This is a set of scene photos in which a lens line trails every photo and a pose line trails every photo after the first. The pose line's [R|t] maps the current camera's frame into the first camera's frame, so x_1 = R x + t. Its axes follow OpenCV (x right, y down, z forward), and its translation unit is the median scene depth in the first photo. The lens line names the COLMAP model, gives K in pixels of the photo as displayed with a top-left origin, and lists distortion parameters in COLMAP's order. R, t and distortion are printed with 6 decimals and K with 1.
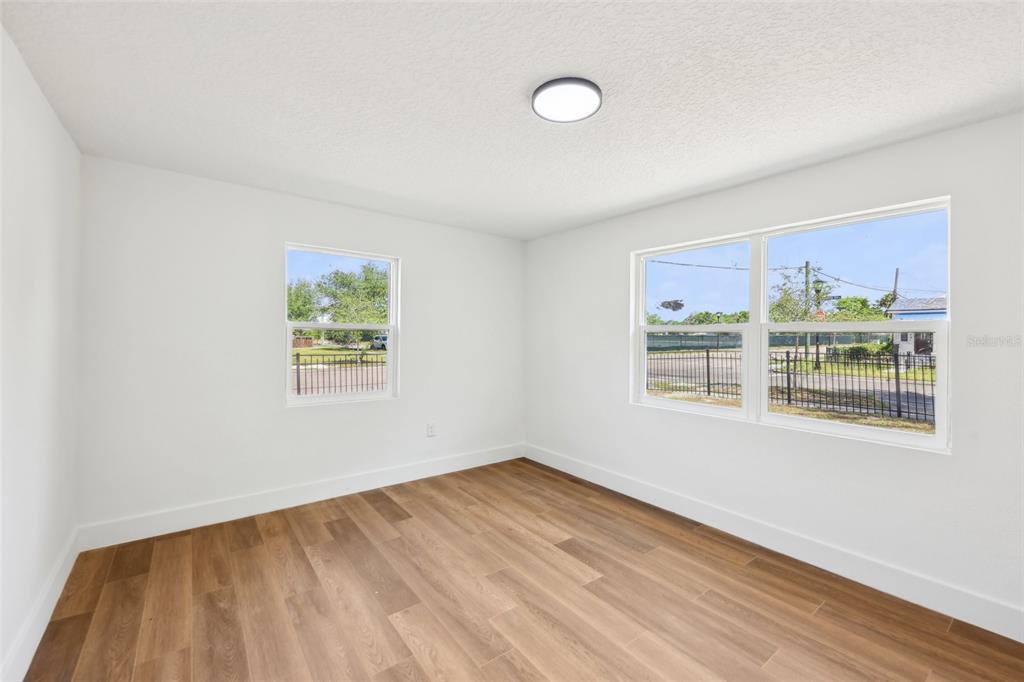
lens RADIAL K [[429.5, 0, 511.9], [0, 429.5, 337.2], [0, 0, 1]] dist [-0.000050, -0.000003]
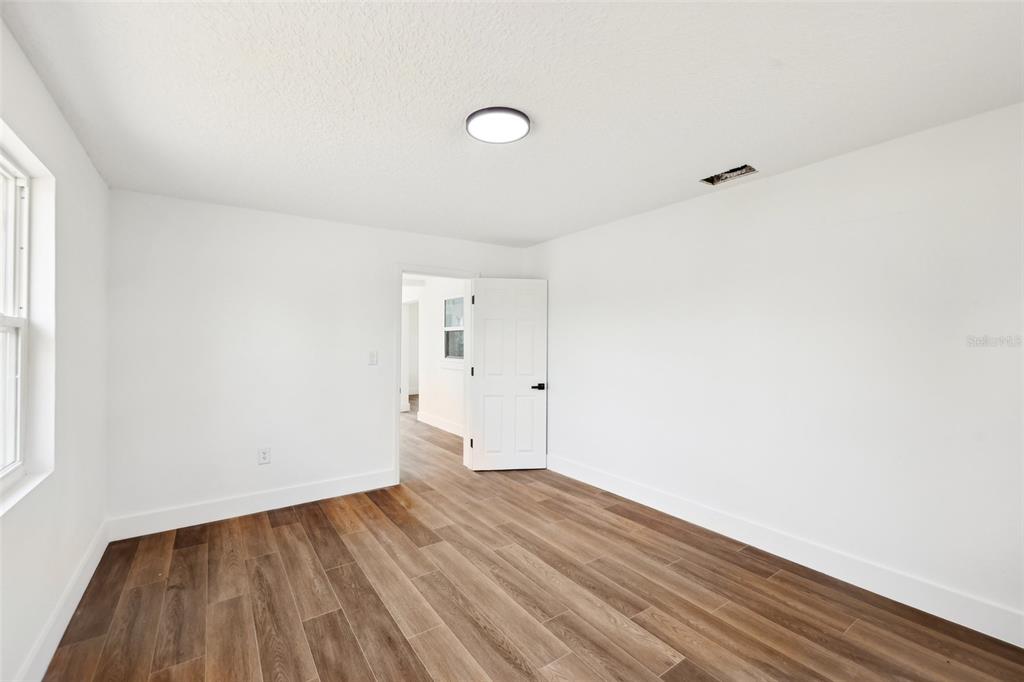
lens RADIAL K [[429.5, 0, 511.9], [0, 429.5, 337.2], [0, 0, 1]] dist [-0.000050, -0.000003]
pose [[-0.999154, -0.009572, 0.039987, 0.043862], [-0.009649, 0.999952, -0.001735, -0.010718], [-0.039969, -0.002119, -0.999199, 2.031049]]
